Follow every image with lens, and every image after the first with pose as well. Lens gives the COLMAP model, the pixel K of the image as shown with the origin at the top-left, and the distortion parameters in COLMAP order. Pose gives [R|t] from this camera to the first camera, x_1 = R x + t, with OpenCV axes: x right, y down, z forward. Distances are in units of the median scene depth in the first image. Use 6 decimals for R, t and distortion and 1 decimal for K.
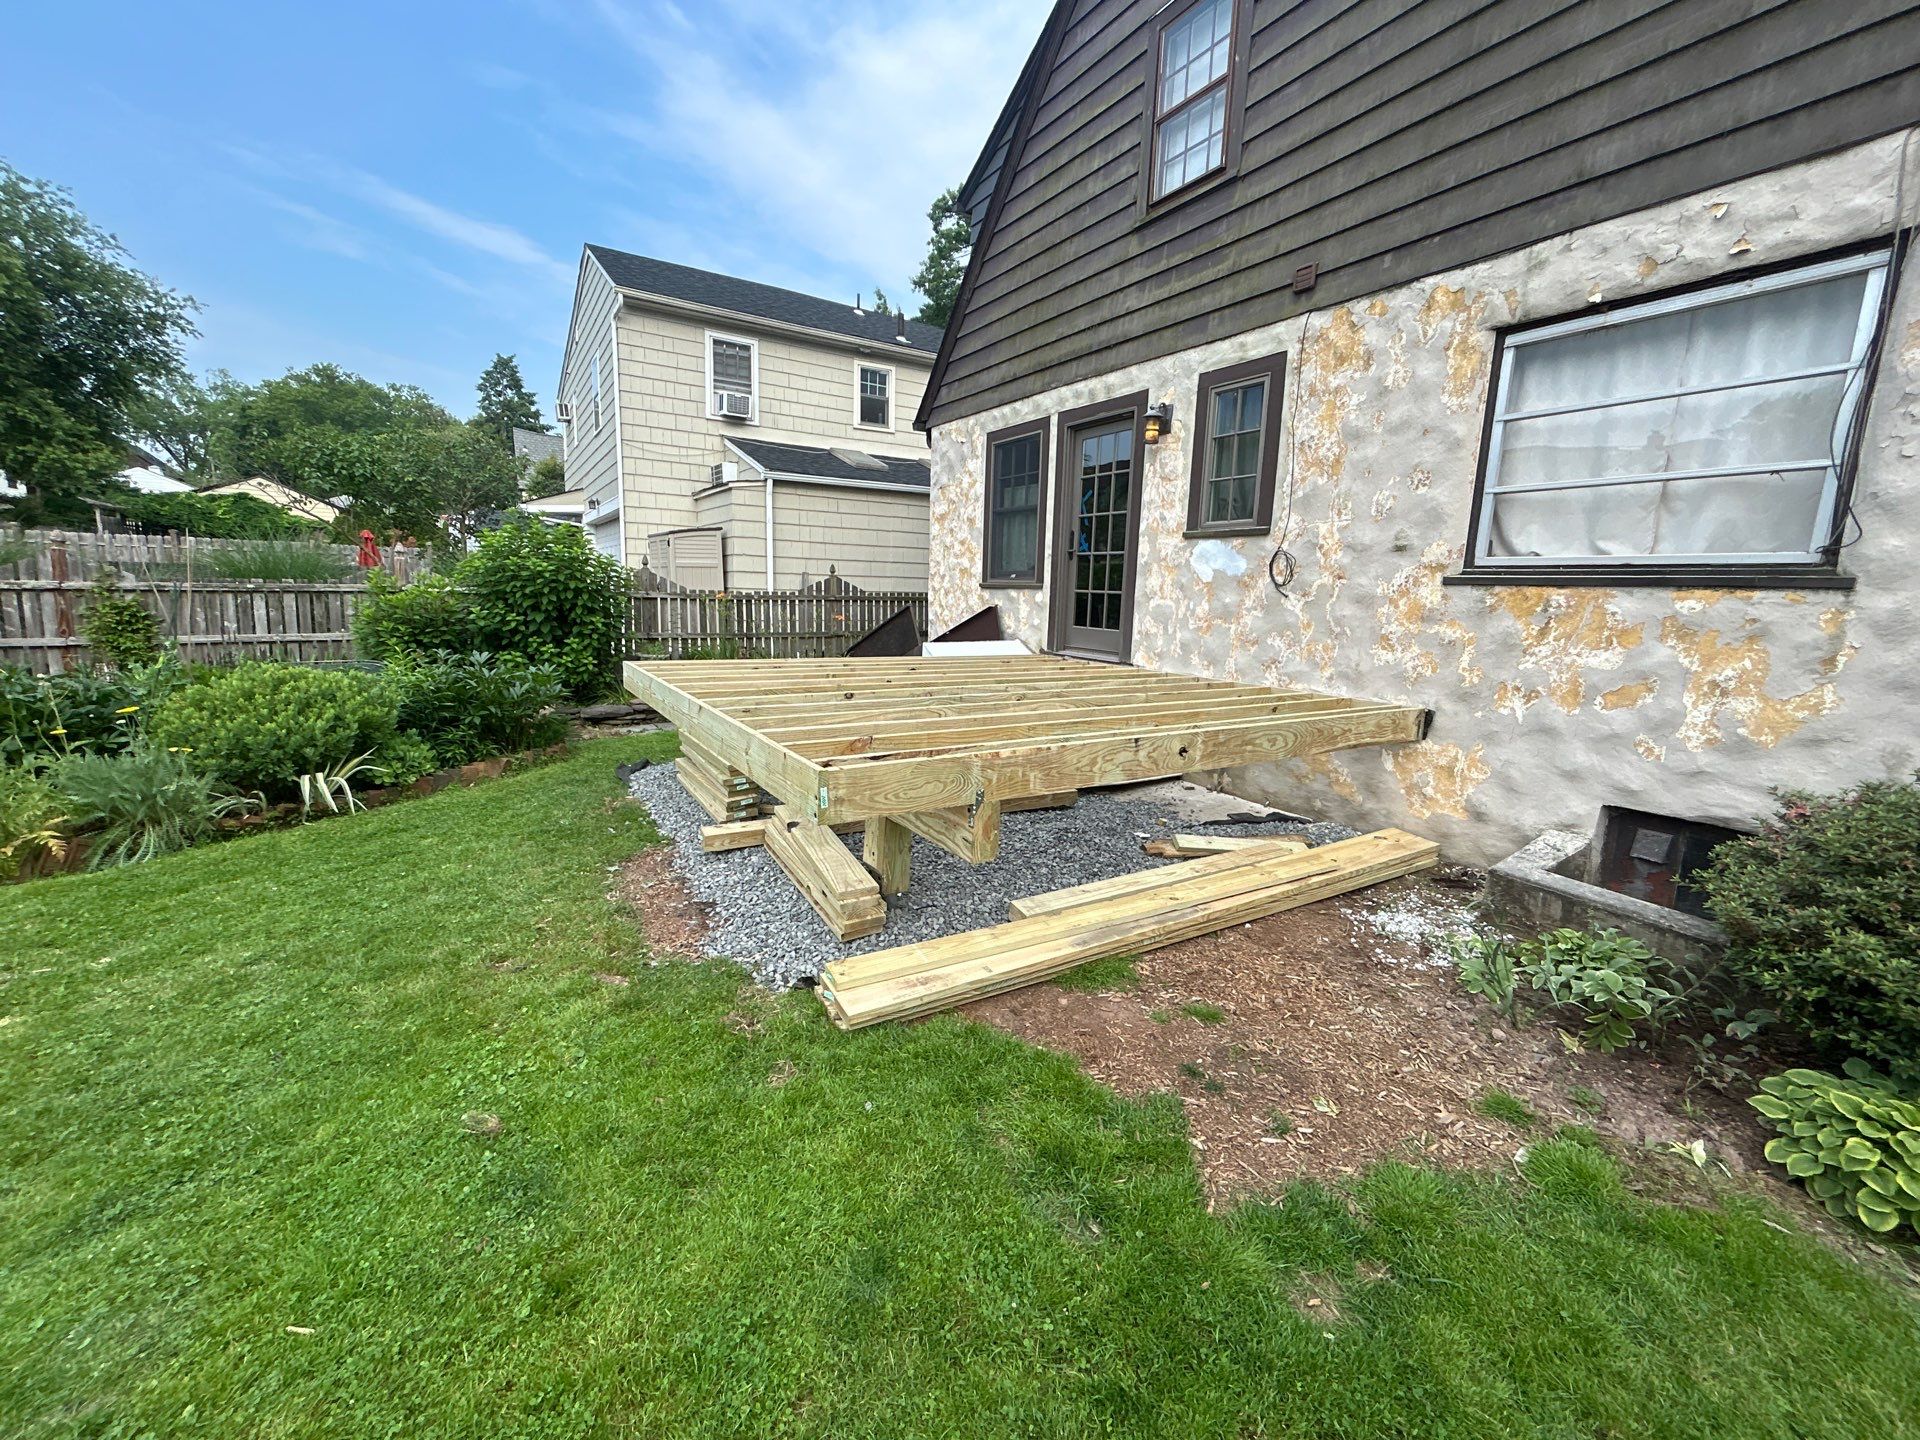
lens RADIAL K [[775.1, 0, 957.5], [0, 775.1, 721.3], [0, 0, 1]] dist [-0.001604, 0.001388]
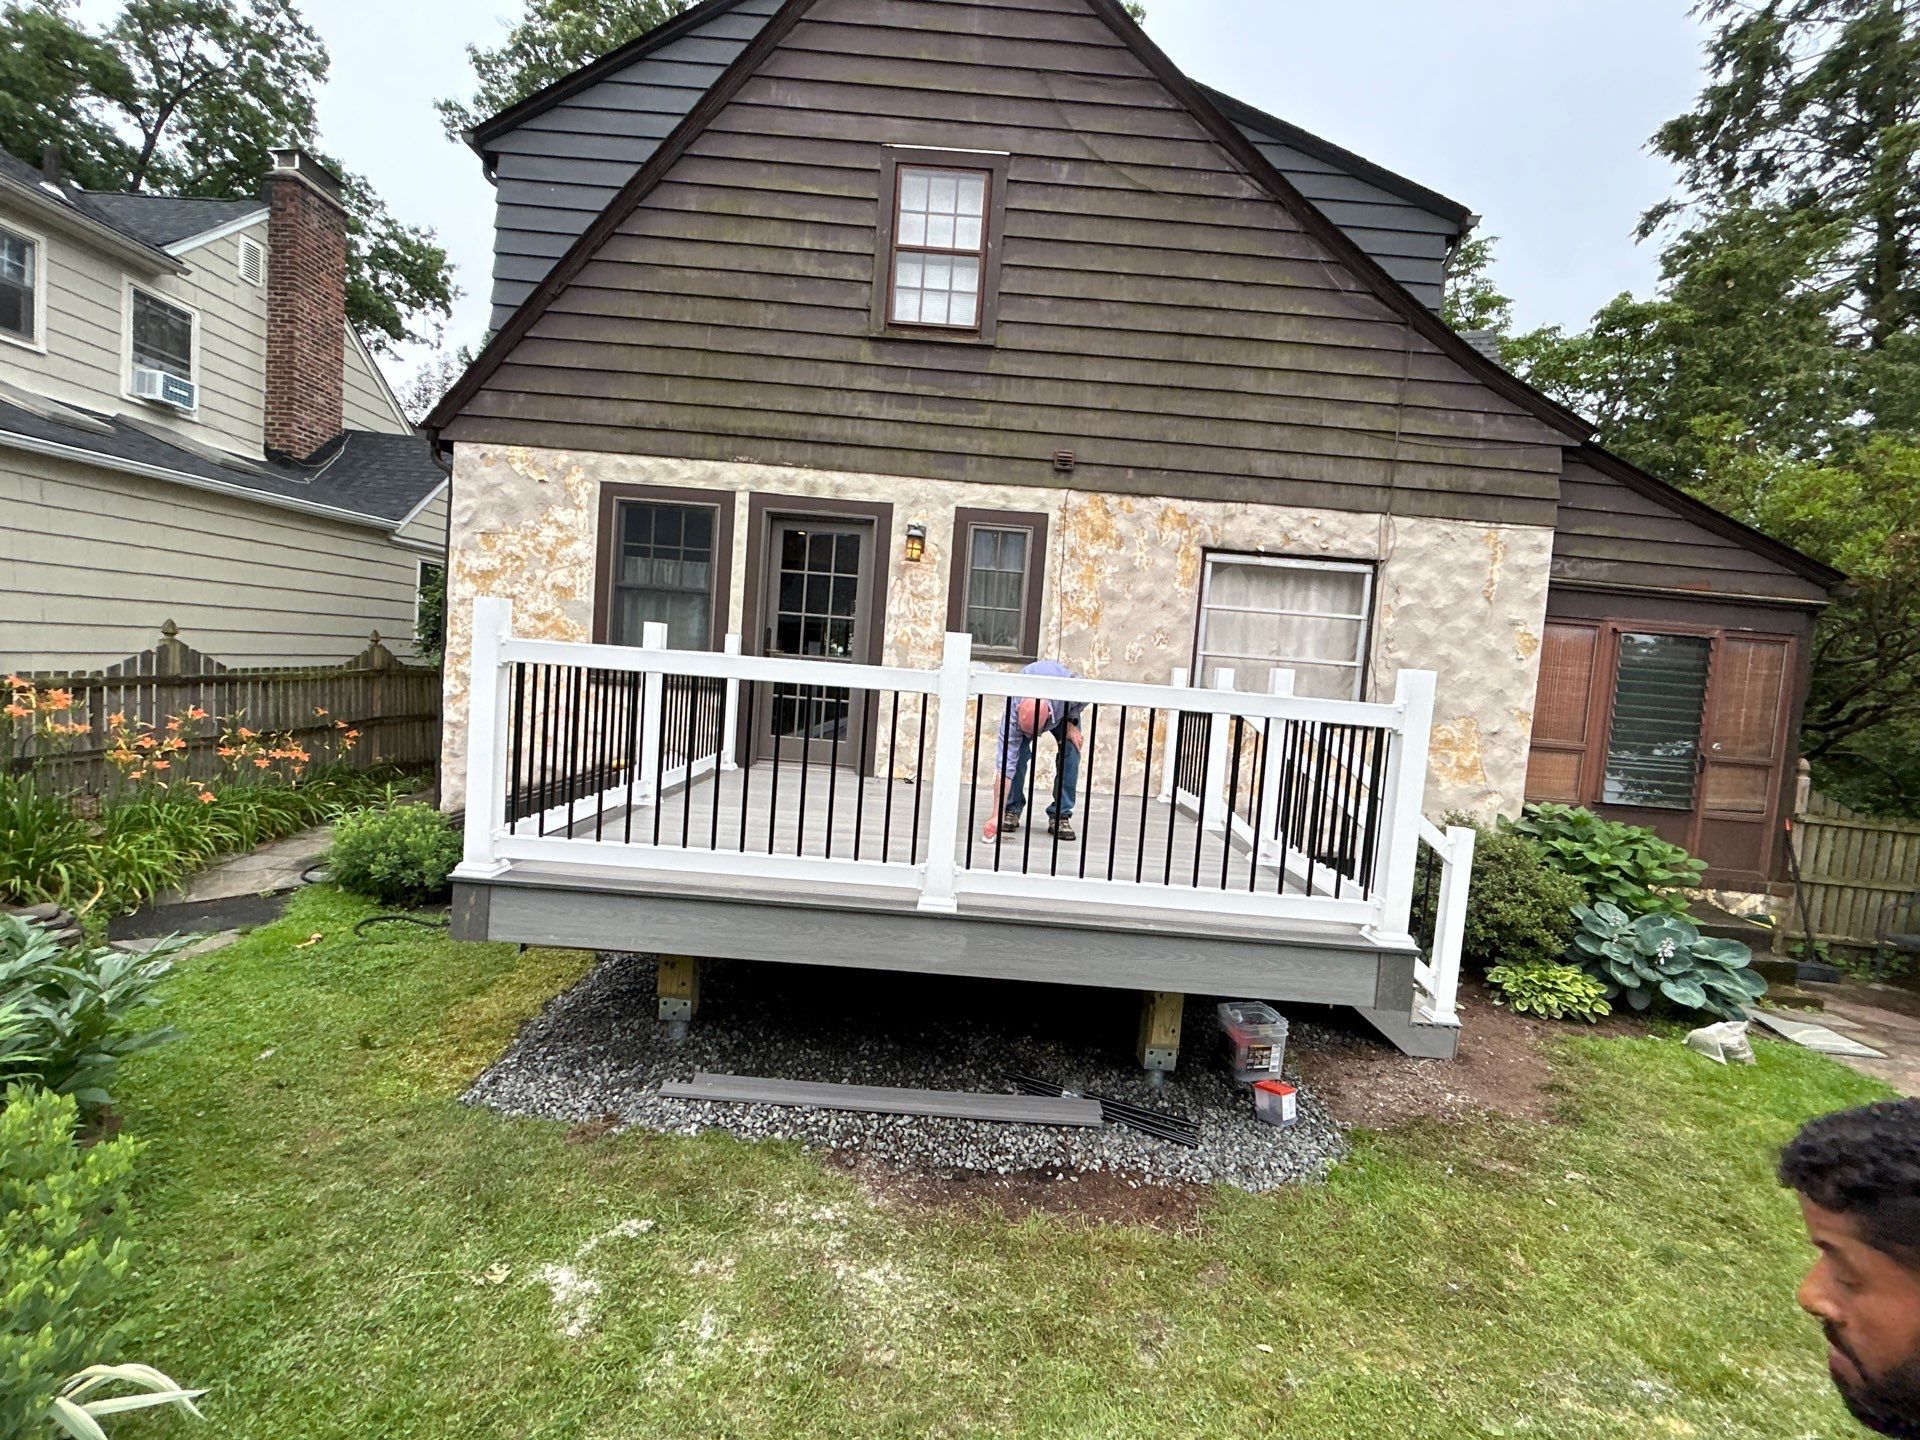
lens RADIAL K [[897.8, 0, 962.0], [0, 897.8, 720.4], [0, 0, 1]] dist [-0.002660, 0.001886]
pose [[0.530550, -0.042325, 0.846596, -0.790158], [0.085290, 0.996350, -0.003638, -0.159569], [-0.843352, 0.074136, 0.532223, 0.382268]]
